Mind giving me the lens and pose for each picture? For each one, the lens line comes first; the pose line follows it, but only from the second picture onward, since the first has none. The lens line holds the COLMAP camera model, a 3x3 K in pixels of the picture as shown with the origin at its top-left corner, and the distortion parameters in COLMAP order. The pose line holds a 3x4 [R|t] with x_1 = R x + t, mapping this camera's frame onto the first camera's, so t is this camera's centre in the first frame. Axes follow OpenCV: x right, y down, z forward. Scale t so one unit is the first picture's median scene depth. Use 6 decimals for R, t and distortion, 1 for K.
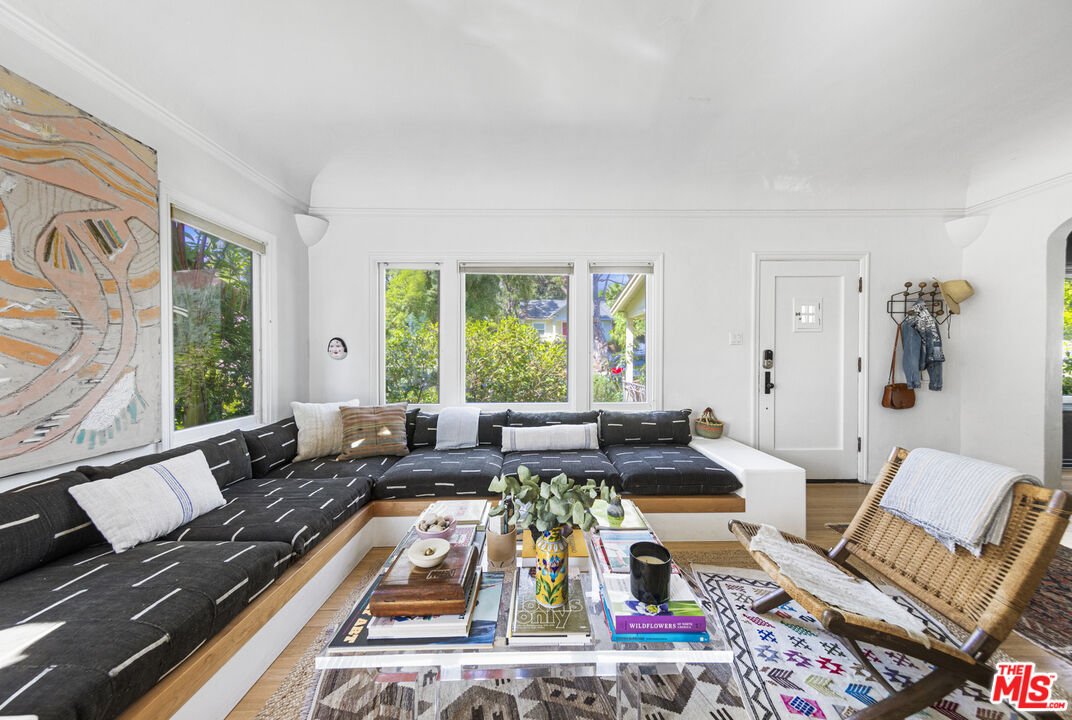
lens RADIAL K [[352.3, 0, 541.6], [0, 352.3, 359.2], [0, 0, 1]] dist [0.009675, 0.000218]
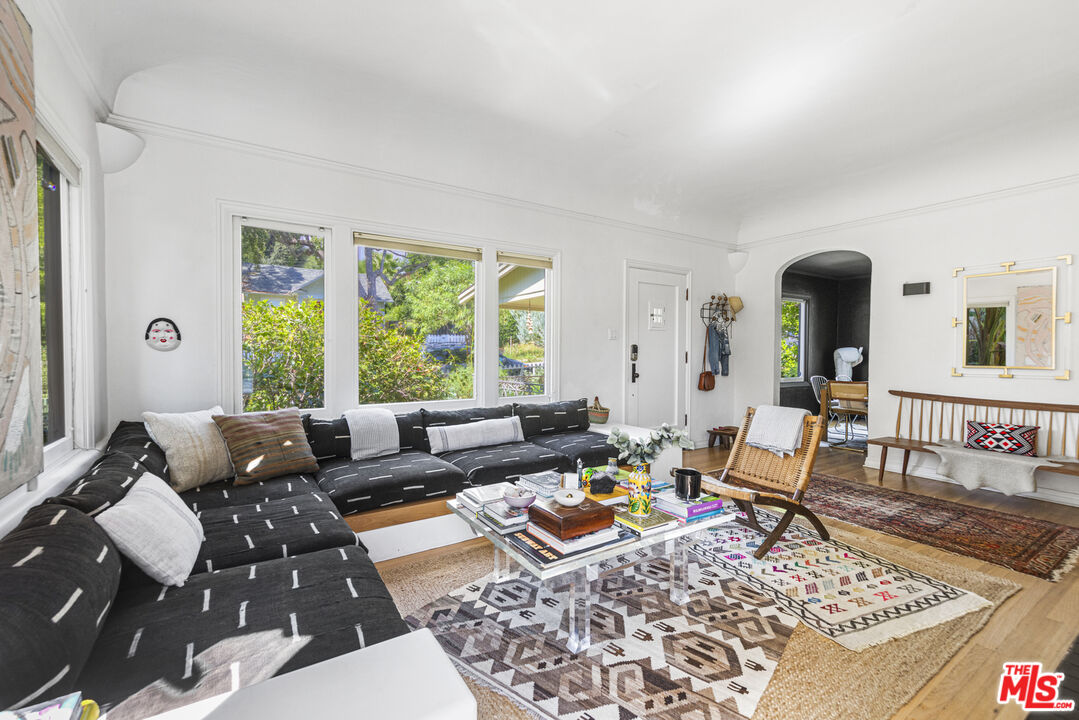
lens RADIAL K [[458.9, 0, 543.9], [0, 458.9, 359.3], [0, 0, 1]] dist [0.002432, 0.000016]
pose [[0.847584, -0.003746, 0.530647, -0.478788], [-0.001603, 0.999952, 0.009619, 0.008517], [-0.530658, -0.009003, 0.847538, -0.141386]]
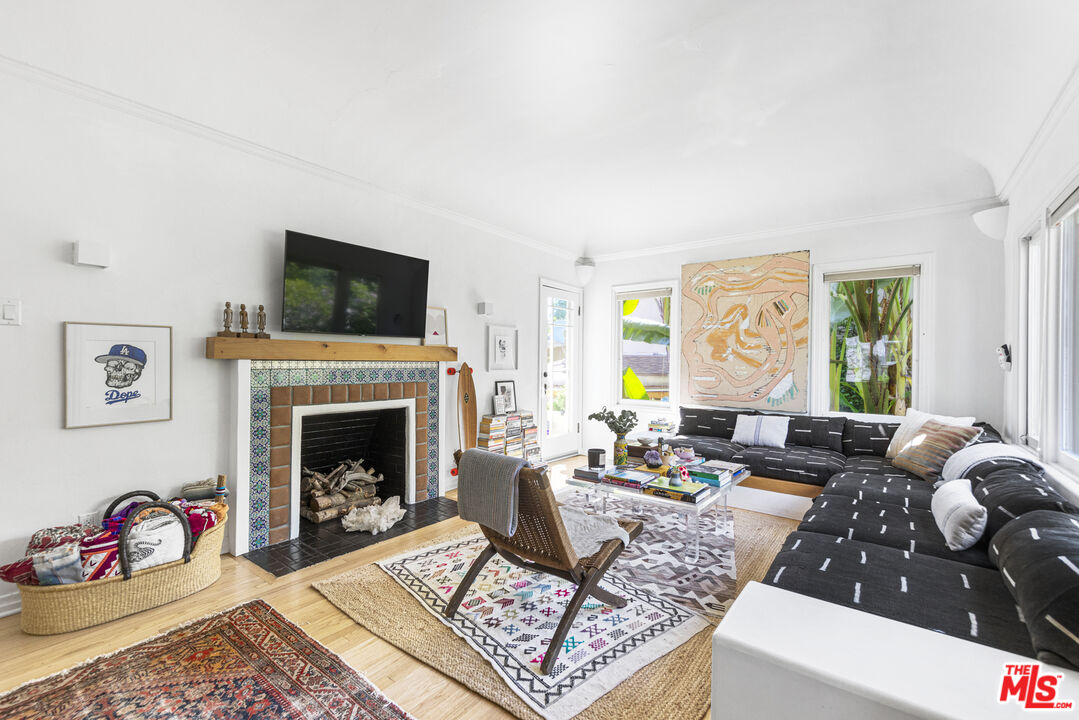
lens RADIAL K [[458.9, 0, 543.0], [0, 458.9, 362.3], [0, 0, 1]] dist [0.002432, 0.000016]
pose [[-0.625011, -0.004803, -0.780601, 1.020352], [-0.016933, 0.999829, 0.007406, -0.009952], [0.780432, 0.017847, -0.624986, 0.926717]]
